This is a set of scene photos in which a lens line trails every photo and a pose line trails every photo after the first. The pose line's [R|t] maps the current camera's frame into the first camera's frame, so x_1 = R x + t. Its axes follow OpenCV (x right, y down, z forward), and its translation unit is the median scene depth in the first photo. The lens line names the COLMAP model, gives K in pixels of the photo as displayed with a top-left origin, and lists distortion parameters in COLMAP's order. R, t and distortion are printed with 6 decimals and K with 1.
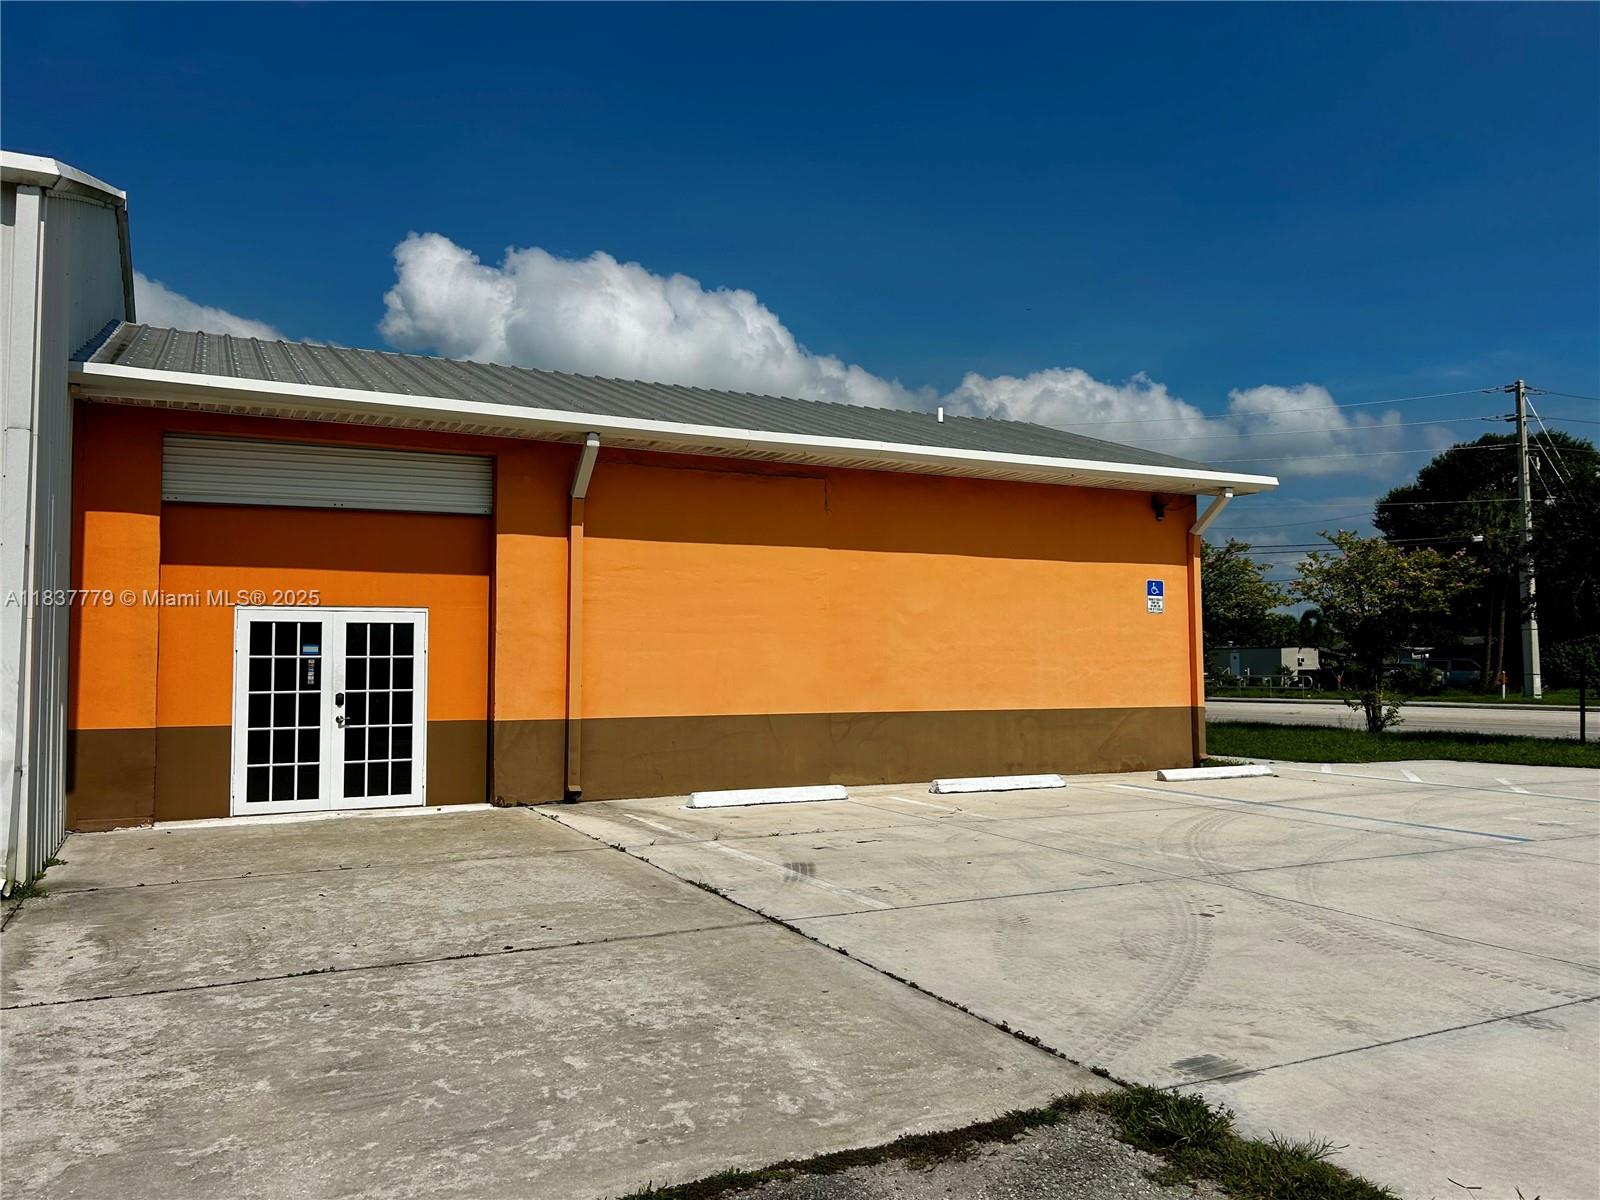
lens RADIAL K [[1193.9, 0, 793.2], [0, 1193.9, 595.5], [0, 0, 1]] dist [0.027729, -0.002019]
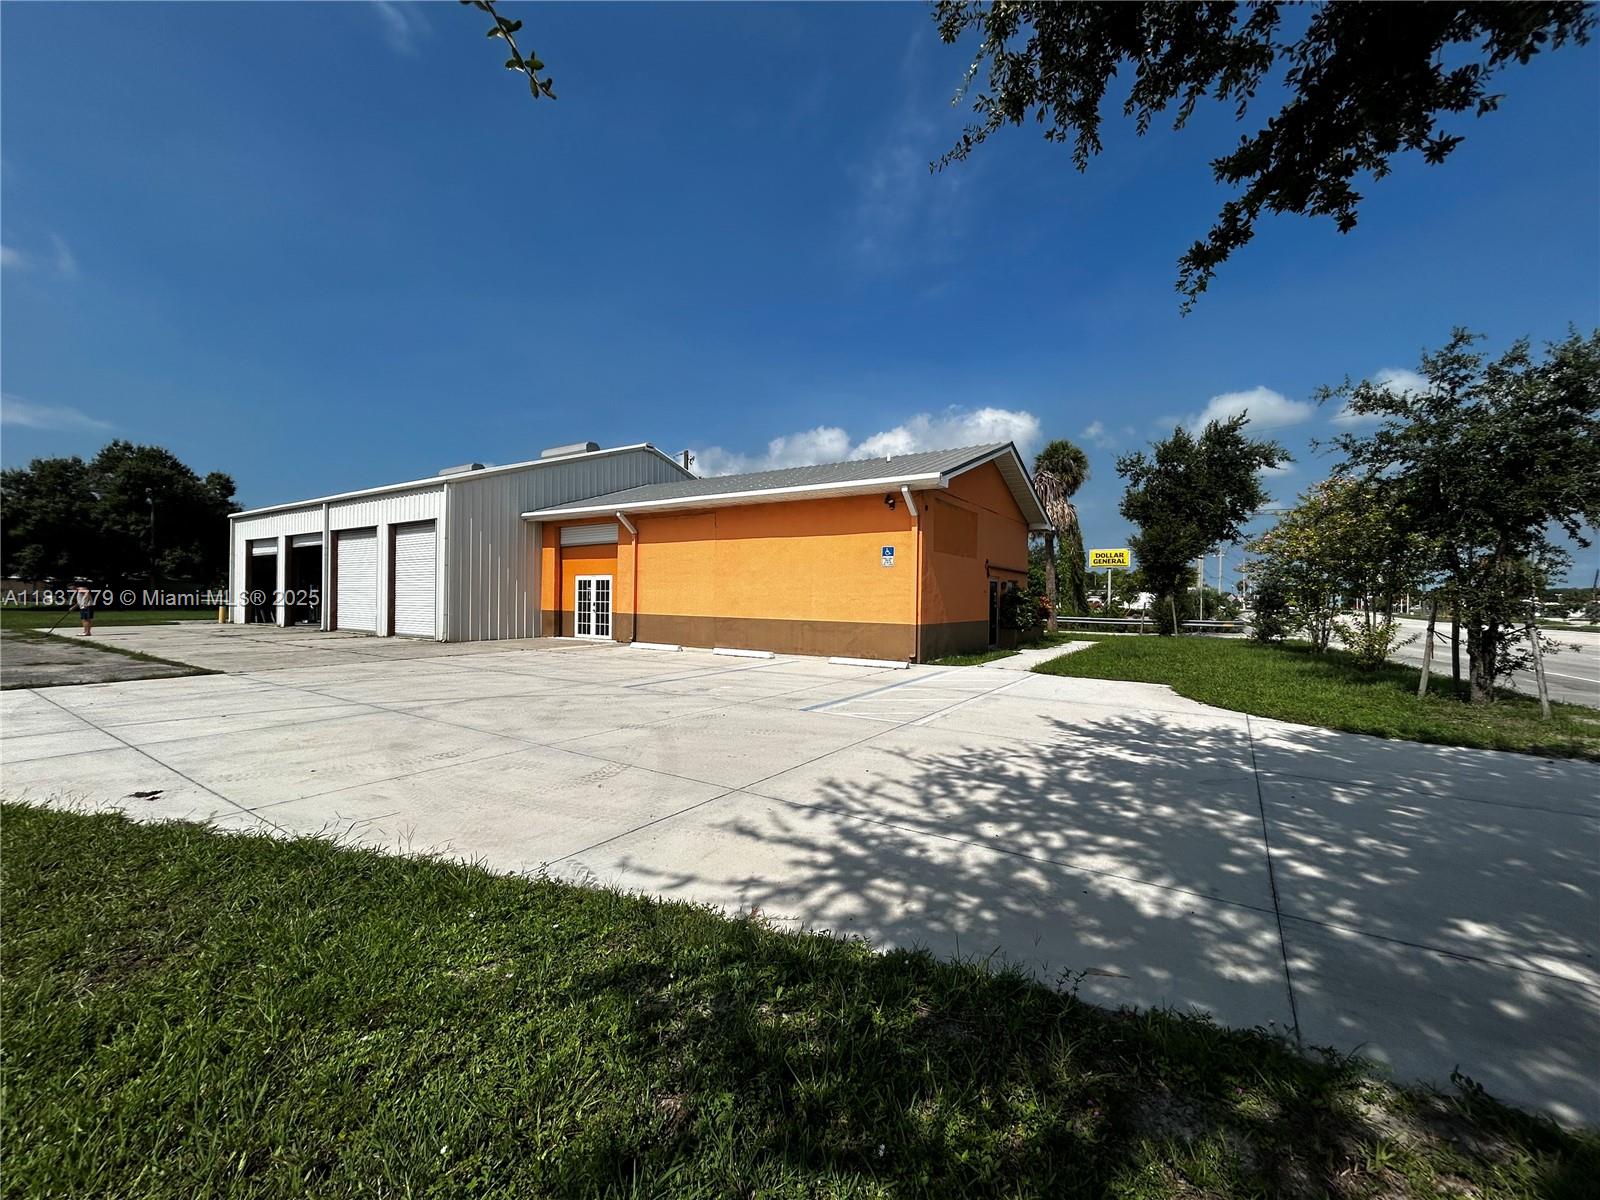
lens RADIAL K [[644.7, 0, 798.3], [0, 644.7, 597.6], [0, 0, 1]] dist [-0.005483, 0.001597]
pose [[0.494631, 0.009277, -0.869054, 1.334514], [0.034150, 0.998963, 0.030101, 0.034913], [0.868432, -0.044567, 0.493801, 0.605956]]
